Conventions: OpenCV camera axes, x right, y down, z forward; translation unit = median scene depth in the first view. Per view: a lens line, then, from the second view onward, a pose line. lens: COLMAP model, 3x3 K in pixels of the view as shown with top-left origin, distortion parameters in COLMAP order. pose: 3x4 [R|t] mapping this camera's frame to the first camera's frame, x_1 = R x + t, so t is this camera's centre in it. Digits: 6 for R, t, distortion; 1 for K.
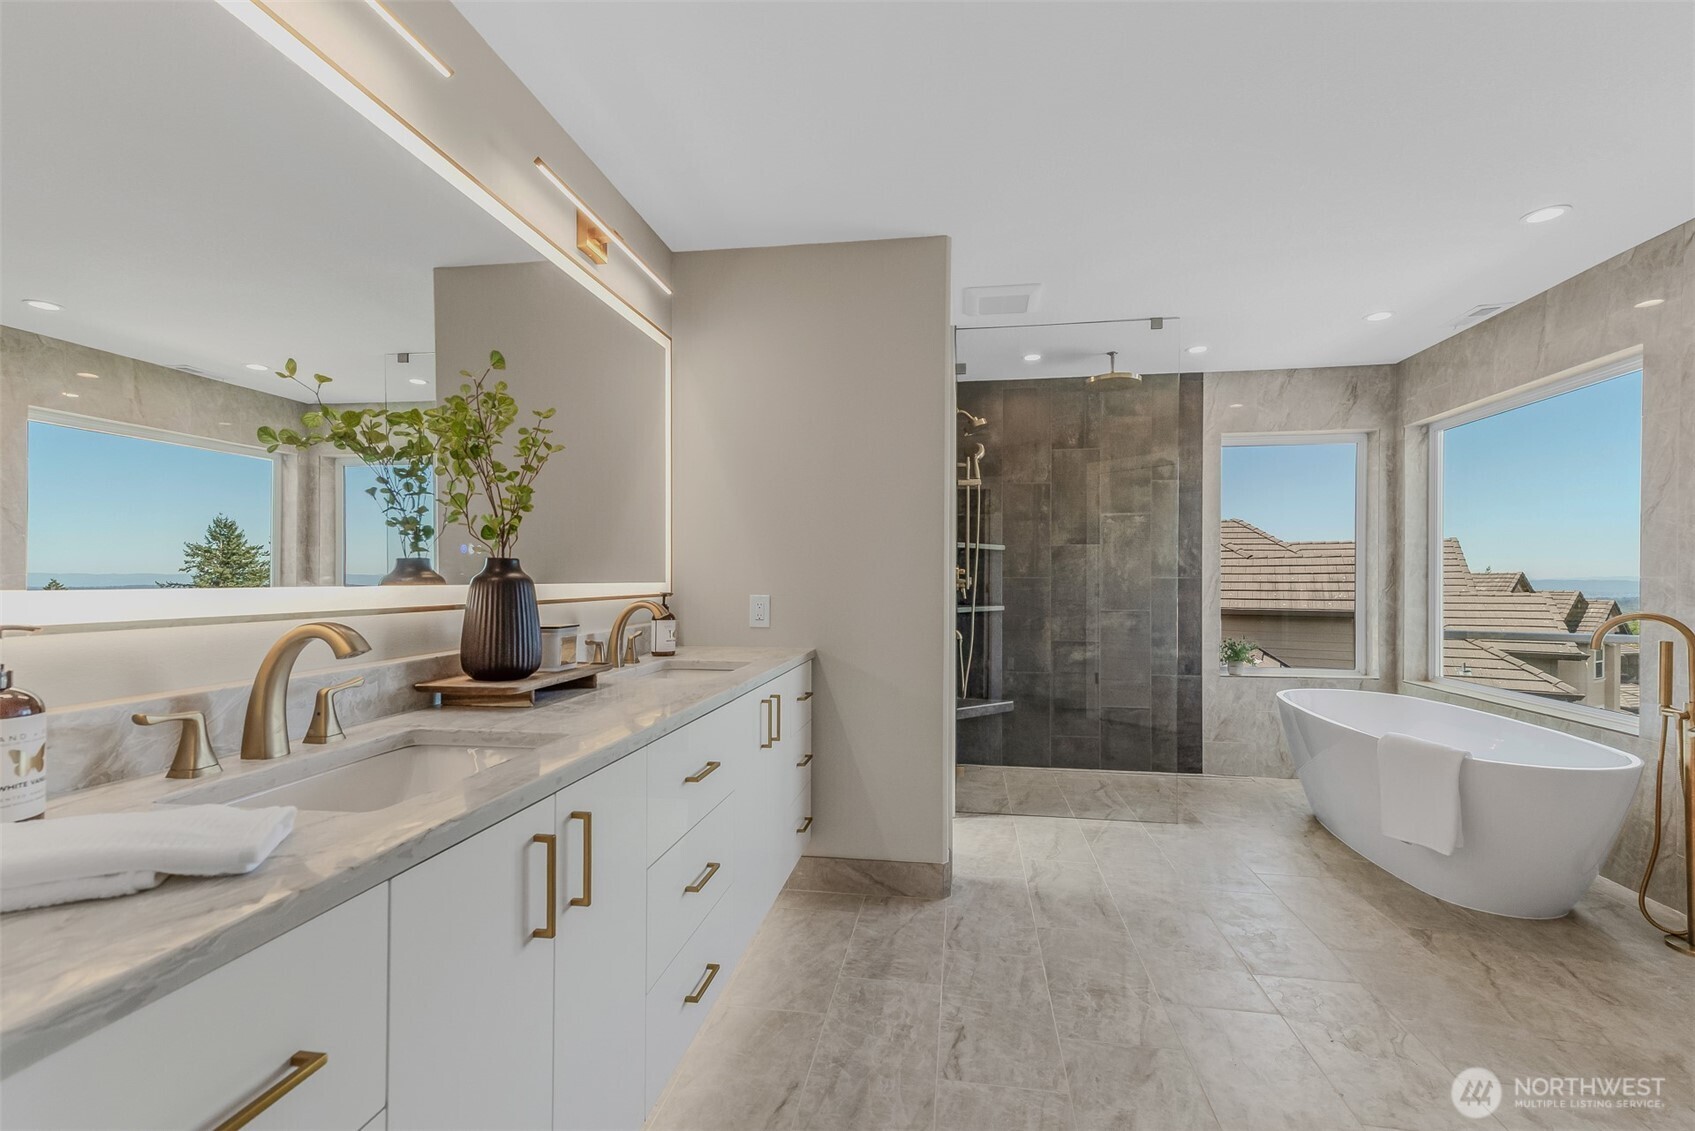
lens RADIAL K [[738.1, 0, 854.1], [0, 738.1, 578.8], [0, 0, 1]] dist [0.021483, 0.000784]
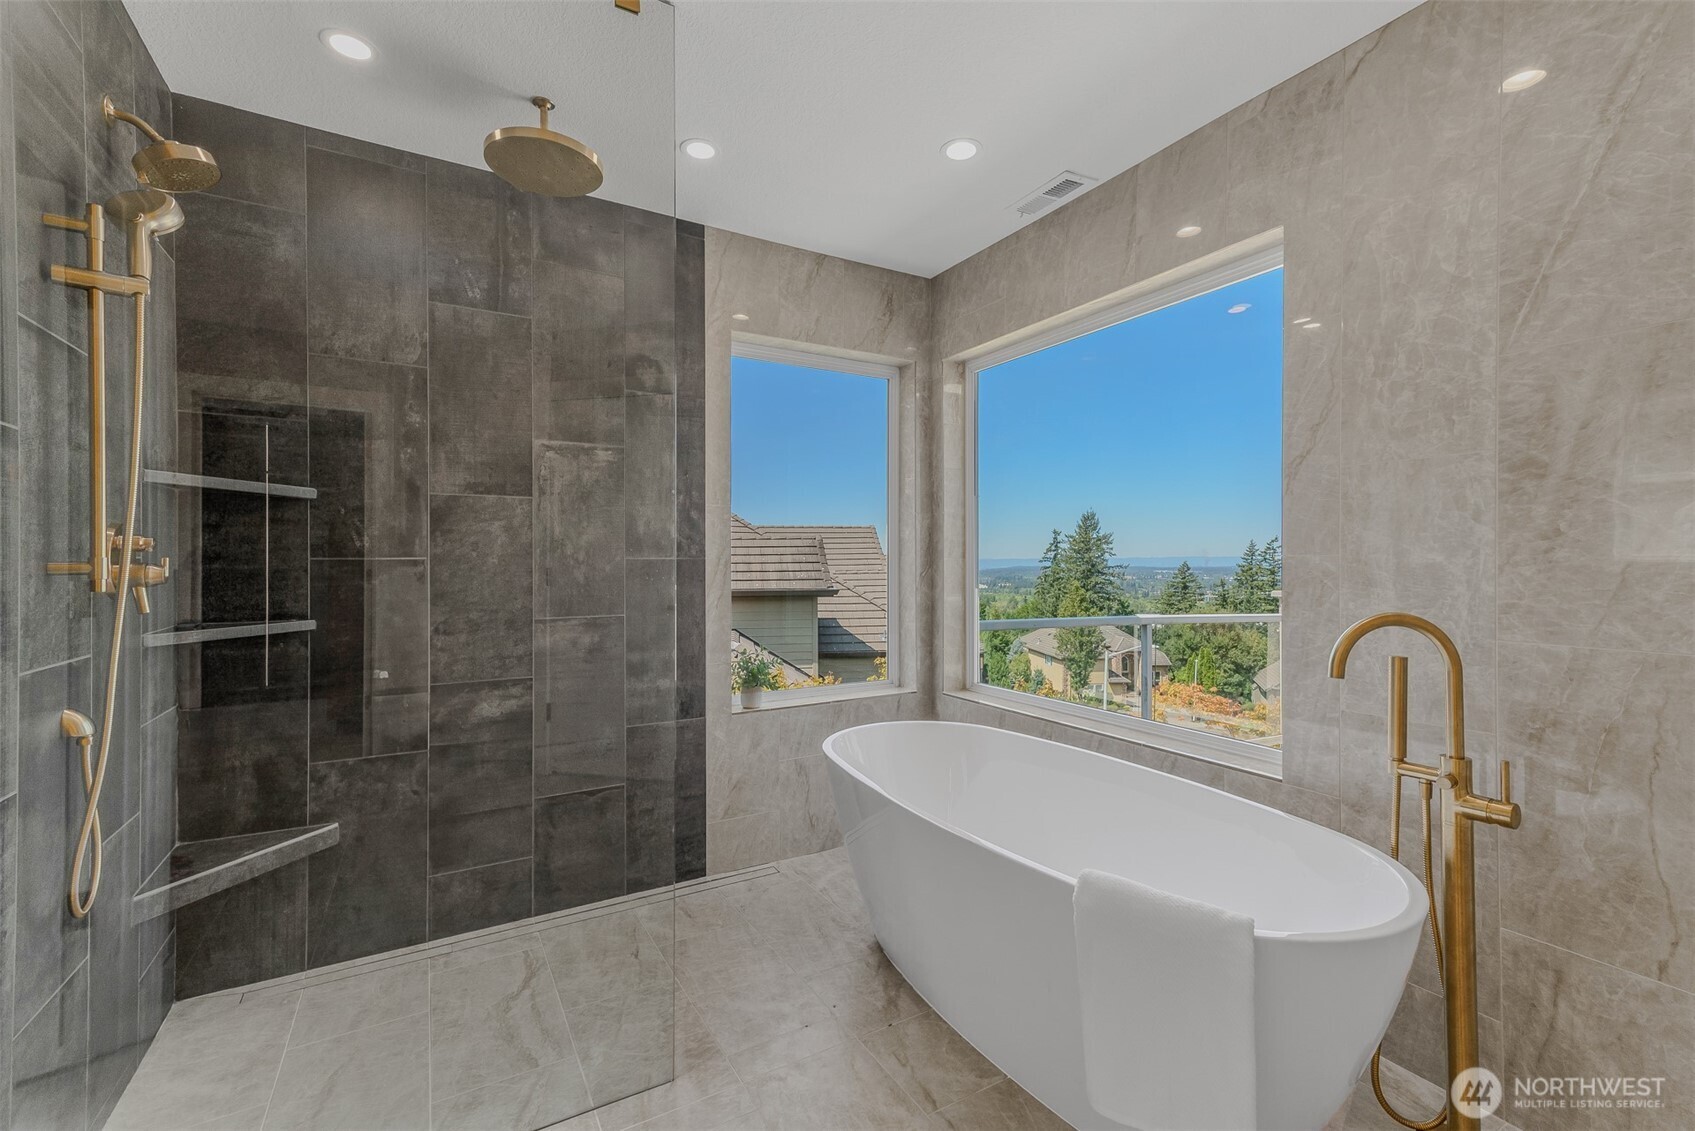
lens RADIAL K [[733.5, 0, 848.8], [0, 733.5, 560.5], [0, 0, 1]] dist [0.022816, 0.000353]
pose [[0.784937, -0.003717, 0.619565, 0.186034], [0.003454, 0.999993, 0.001624, -0.000098], [-0.619566, 0.000865, 0.784944, 0.450886]]
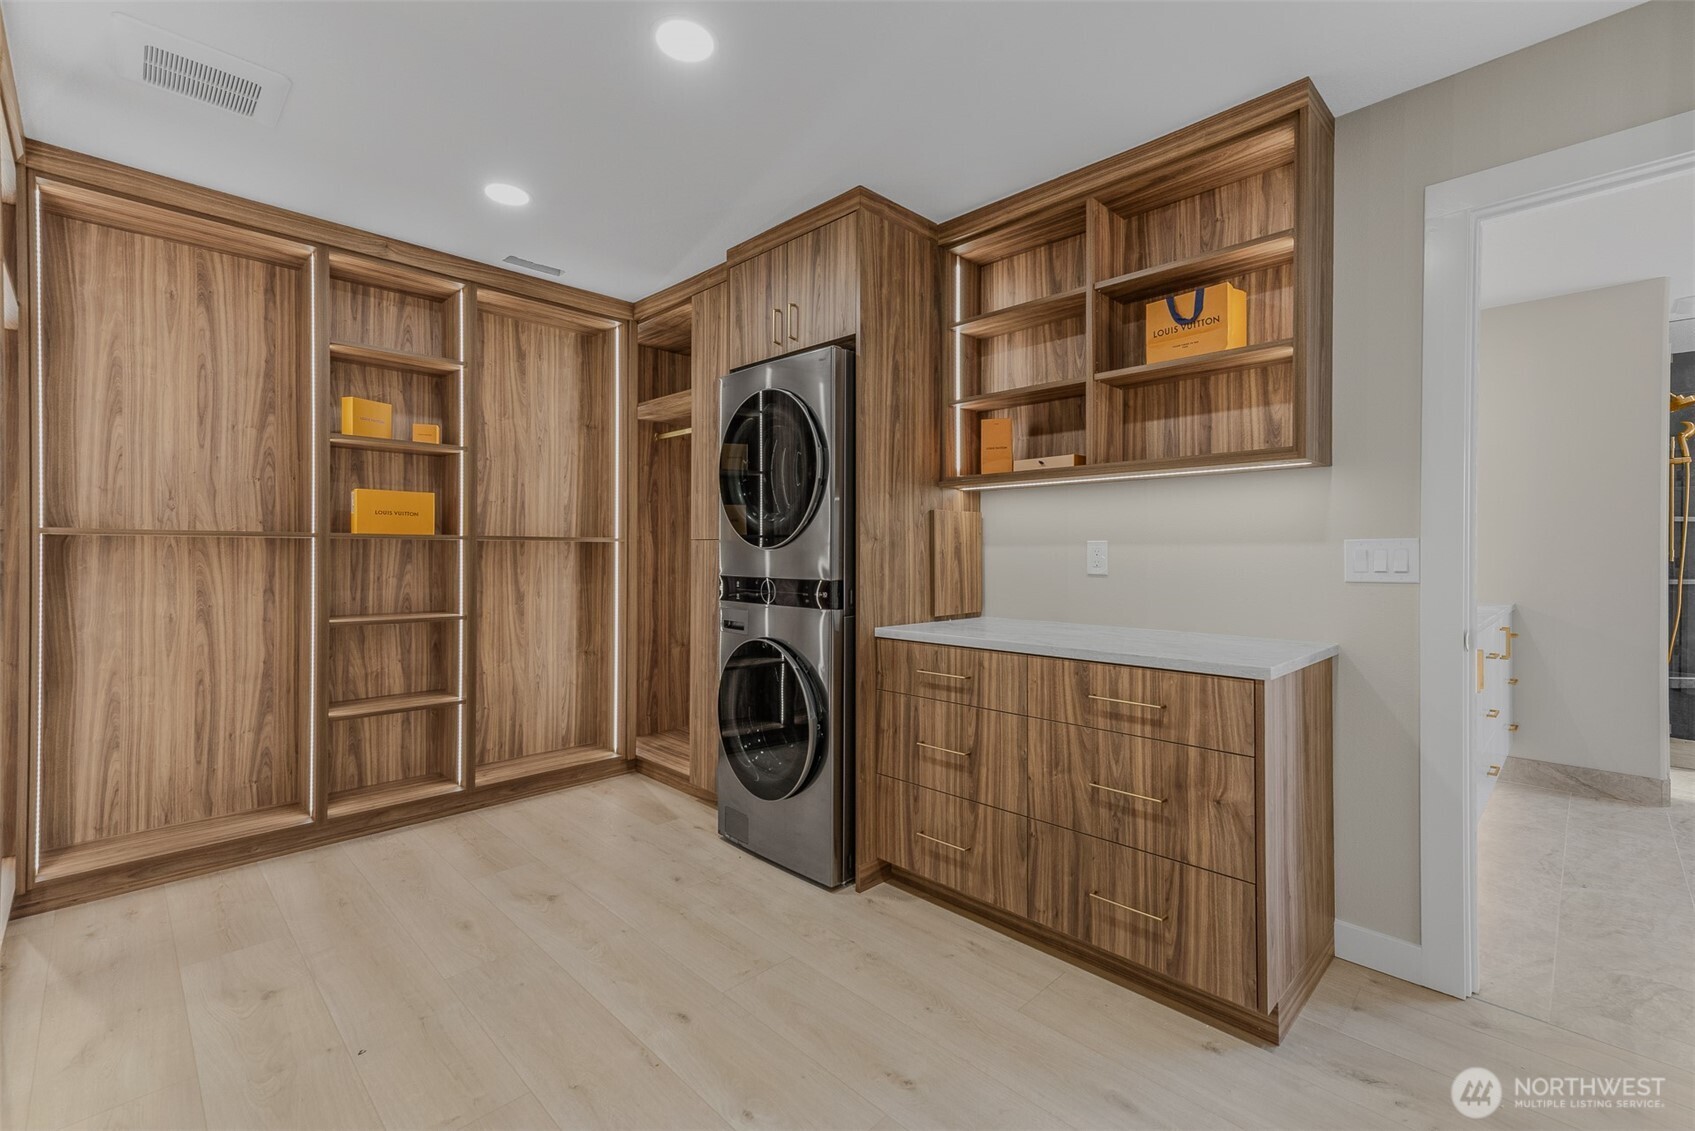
lens RADIAL K [[733.5, 0, 848.8], [0, 733.5, 560.5], [0, 0, 1]] dist [0.022816, 0.000353]
pose [[0.805196, -0.005003, -0.592987, -0.141527], [0.006485, 0.999979, 0.000368, 0.005461], [0.592973, -0.004142, 0.805212, -0.520801]]
